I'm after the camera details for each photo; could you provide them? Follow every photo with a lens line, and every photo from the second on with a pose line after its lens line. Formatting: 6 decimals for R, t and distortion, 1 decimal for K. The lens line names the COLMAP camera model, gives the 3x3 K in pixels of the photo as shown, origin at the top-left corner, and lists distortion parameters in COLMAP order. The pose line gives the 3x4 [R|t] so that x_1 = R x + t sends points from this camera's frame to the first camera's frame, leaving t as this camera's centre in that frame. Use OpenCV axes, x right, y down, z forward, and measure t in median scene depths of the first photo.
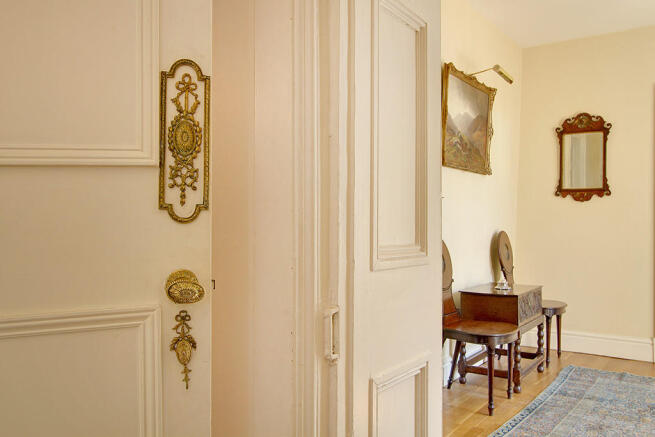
lens RADIAL K [[545.4, 0, 327.4], [0, 545.4, 216.8], [0, 0, 1]] dist [0.018325, 0.007676]
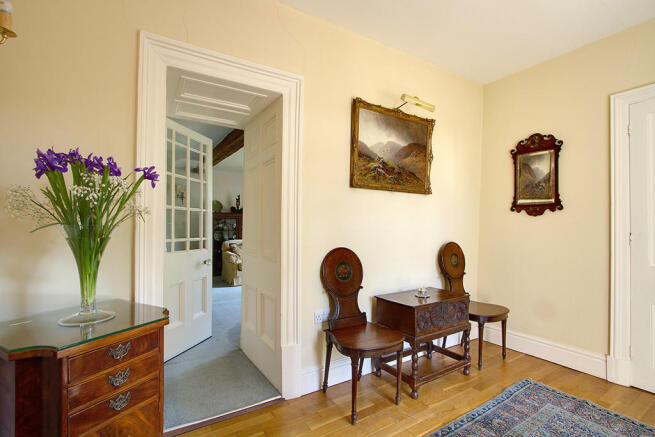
lens RADIAL K [[304.2, 0, 327.4], [0, 304.2, 224.1], [0, 0, 1]] dist [-0.003924, -0.000363]
pose [[0.929545, -0.002768, -0.368697, 0.322415], [0.002958, 0.999996, -0.000051, -0.013585], [0.368696, -0.001043, 0.929550, 0.309343]]
